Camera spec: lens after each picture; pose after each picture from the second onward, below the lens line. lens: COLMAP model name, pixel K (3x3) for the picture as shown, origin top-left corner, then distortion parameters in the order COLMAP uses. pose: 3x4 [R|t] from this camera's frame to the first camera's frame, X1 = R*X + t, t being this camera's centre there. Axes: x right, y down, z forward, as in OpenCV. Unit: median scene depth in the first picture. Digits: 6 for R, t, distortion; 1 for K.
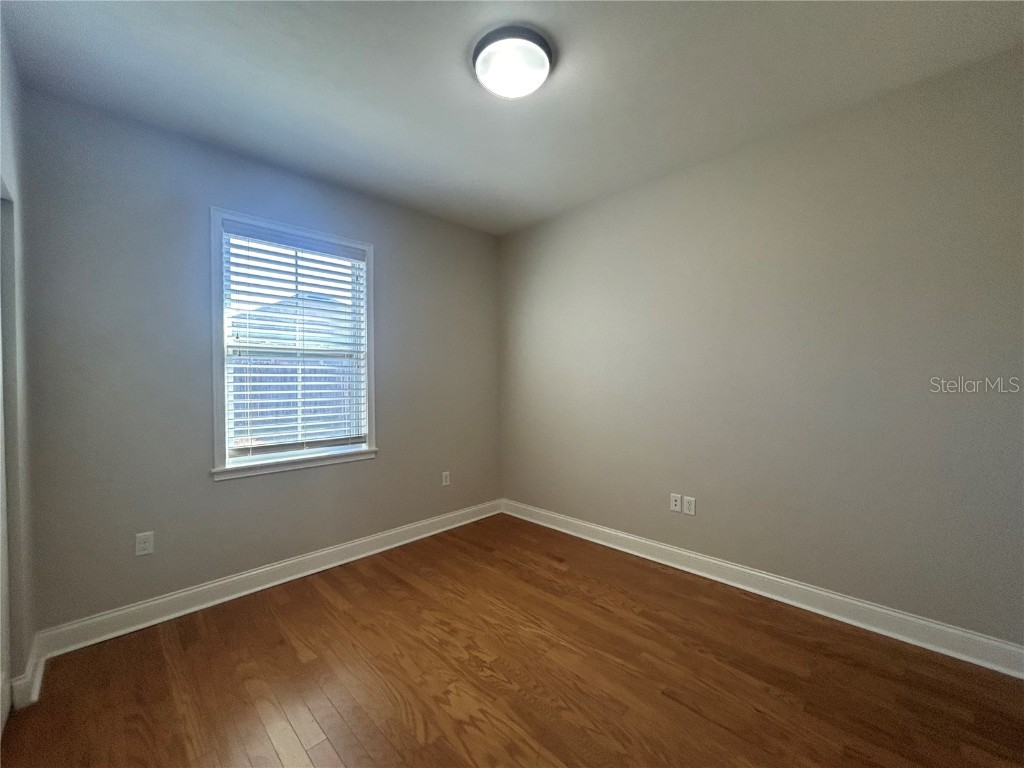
lens RADIAL K [[411.5, 0, 511.0], [0, 411.5, 381.7], [0, 0, 1]] dist [-0.001702, 0.000080]
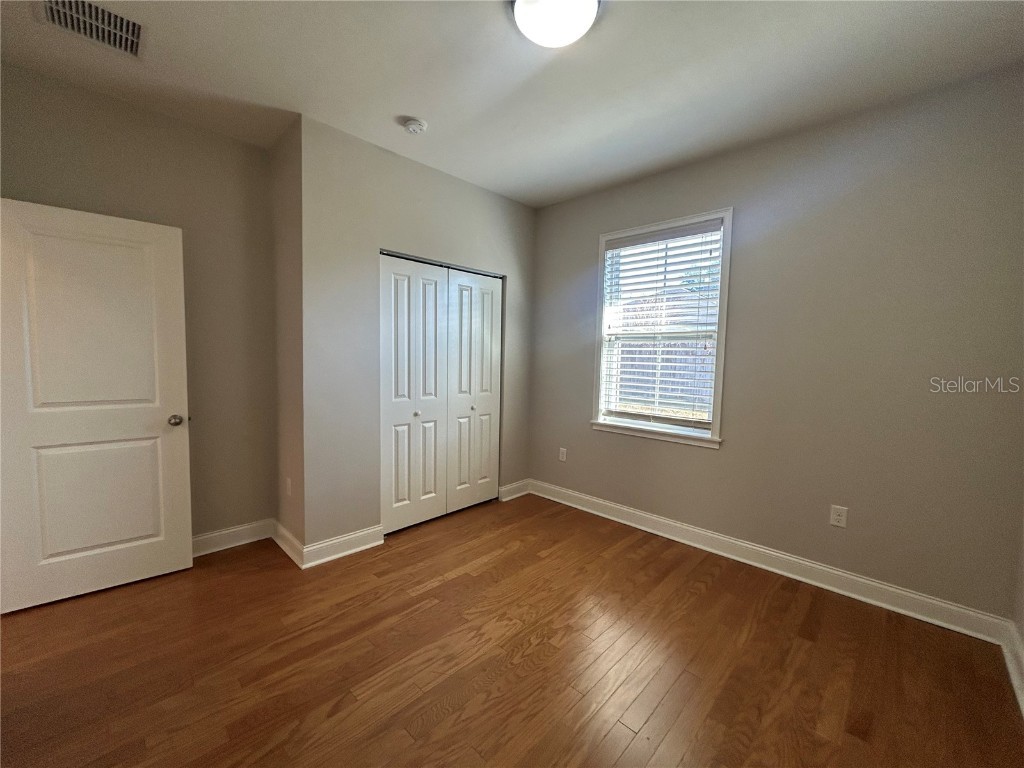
lens RADIAL K [[411.5, 0, 511.0], [0, 411.5, 381.7], [0, 0, 1]] dist [-0.001702, 0.000080]
pose [[0.015754, 0.069549, -0.997454, 0.674763], [-0.025188, 0.997289, 0.069140, -0.016222], [0.999559, 0.024035, 0.017463, 0.649116]]
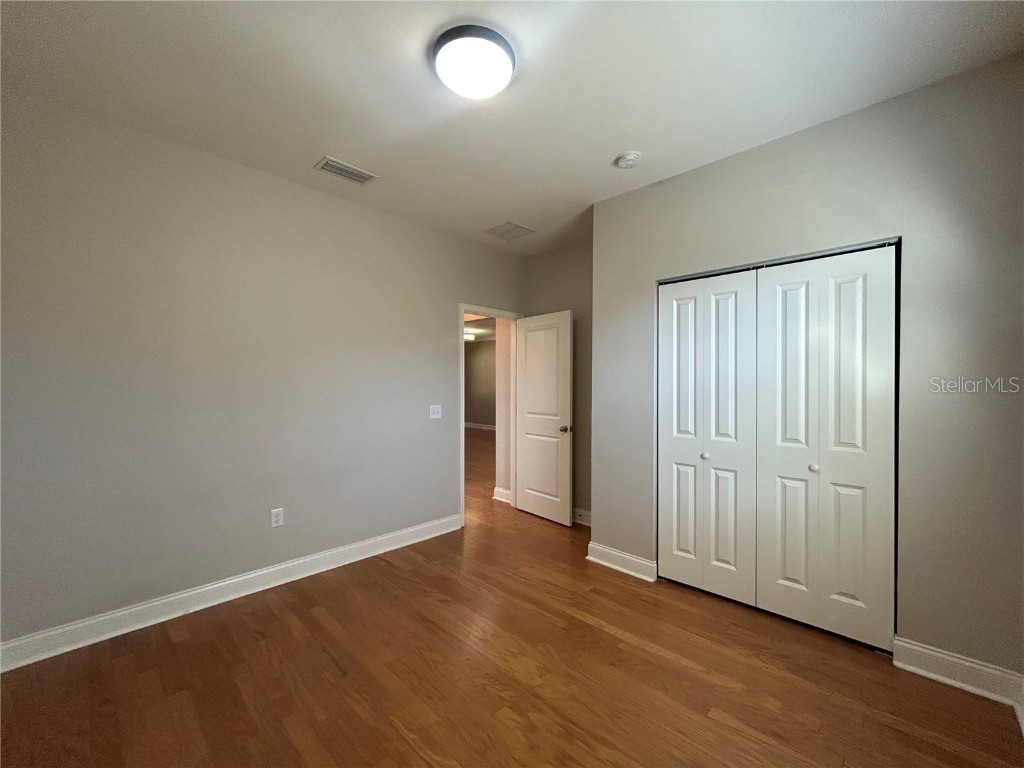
lens RADIAL K [[411.5, 0, 511.0], [0, 411.5, 381.7], [0, 0, 1]] dist [-0.001702, 0.000080]
pose [[-0.999712, 0.007822, -0.022704, -0.038718], [0.007770, 0.999967, 0.002363, -0.021465], [0.022722, 0.002186, -0.999739, 1.408424]]
